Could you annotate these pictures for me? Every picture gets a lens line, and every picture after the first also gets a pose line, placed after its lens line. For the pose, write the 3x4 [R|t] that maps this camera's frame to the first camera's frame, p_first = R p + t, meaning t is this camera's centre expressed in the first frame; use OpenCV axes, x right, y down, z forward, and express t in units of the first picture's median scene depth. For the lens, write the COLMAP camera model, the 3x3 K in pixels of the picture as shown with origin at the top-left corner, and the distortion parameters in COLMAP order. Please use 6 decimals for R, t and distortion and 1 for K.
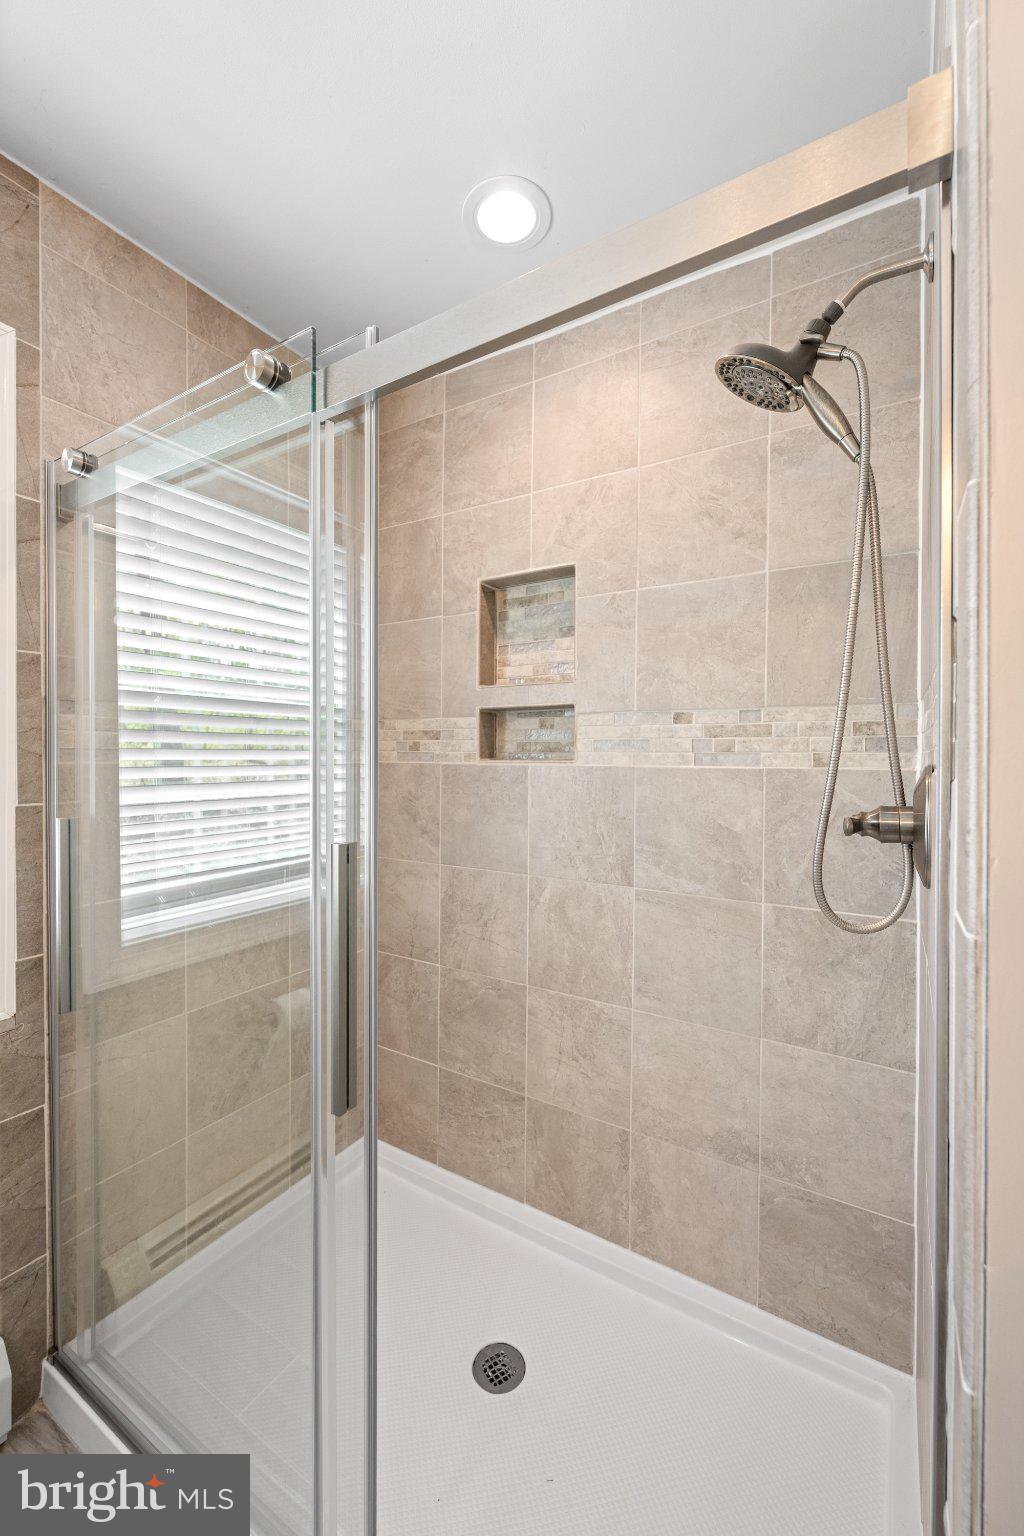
lens RADIAL K [[615.6, 0, 562.7], [0, 615.6, 764.6], [0, 0, 1]] dist [0.002711, -0.001001]
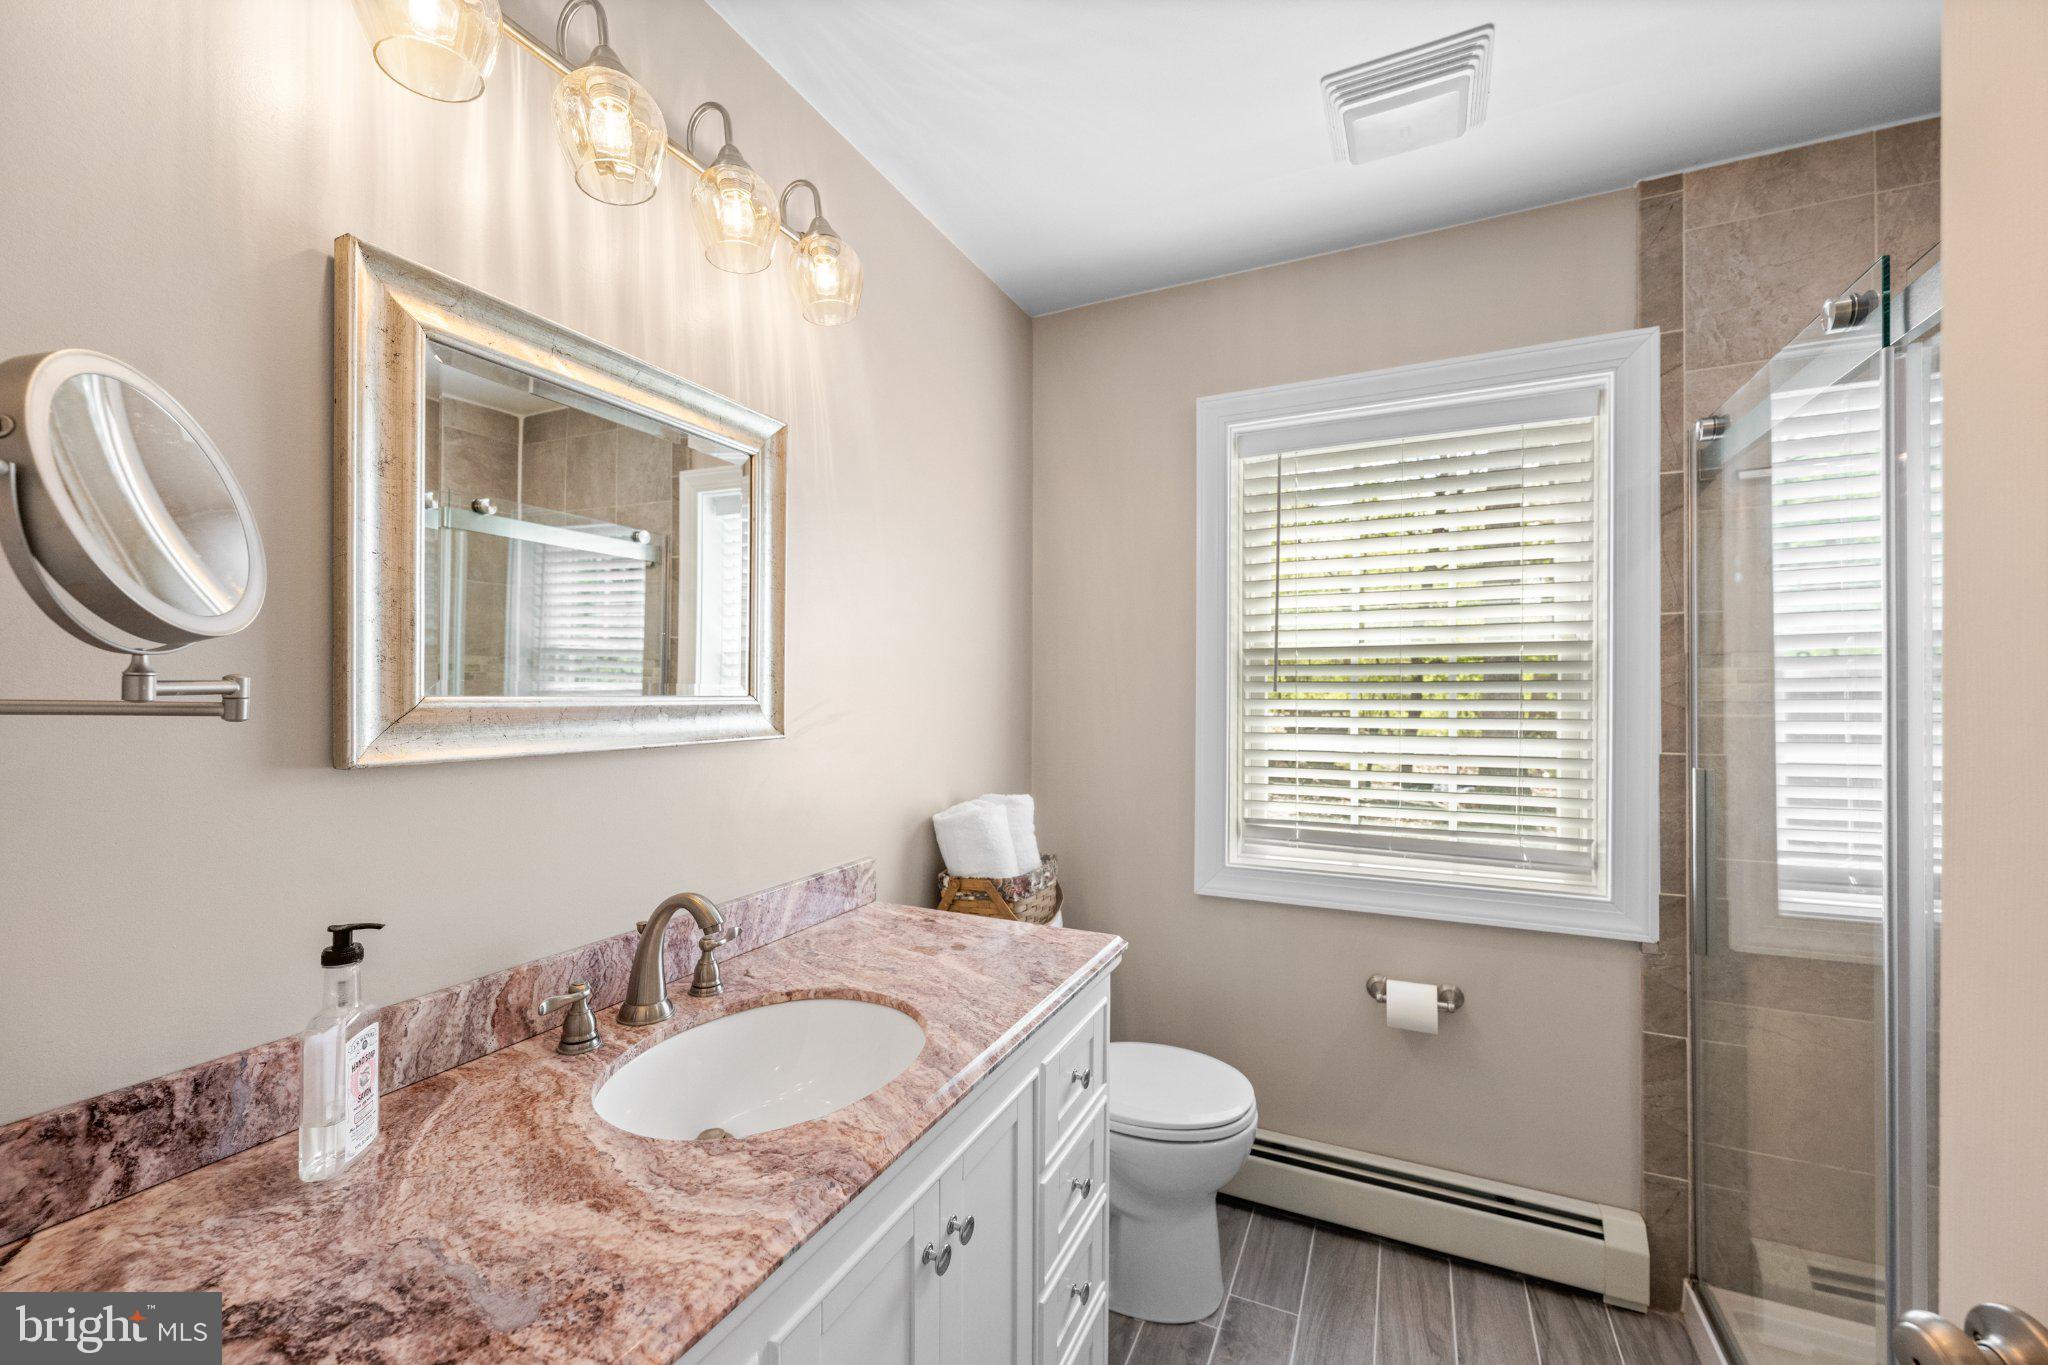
lens RADIAL K [[820.8, 0, 1016.2], [0, 820.8, 689.7], [0, 0, 1]] dist [0.002711, -0.001001]
pose [[0.078898, -0.012899, -0.996799, 0.479425], [-0.009751, 0.999858, -0.013710, -0.016354], [0.996835, 0.010802, 0.078761, -0.262924]]
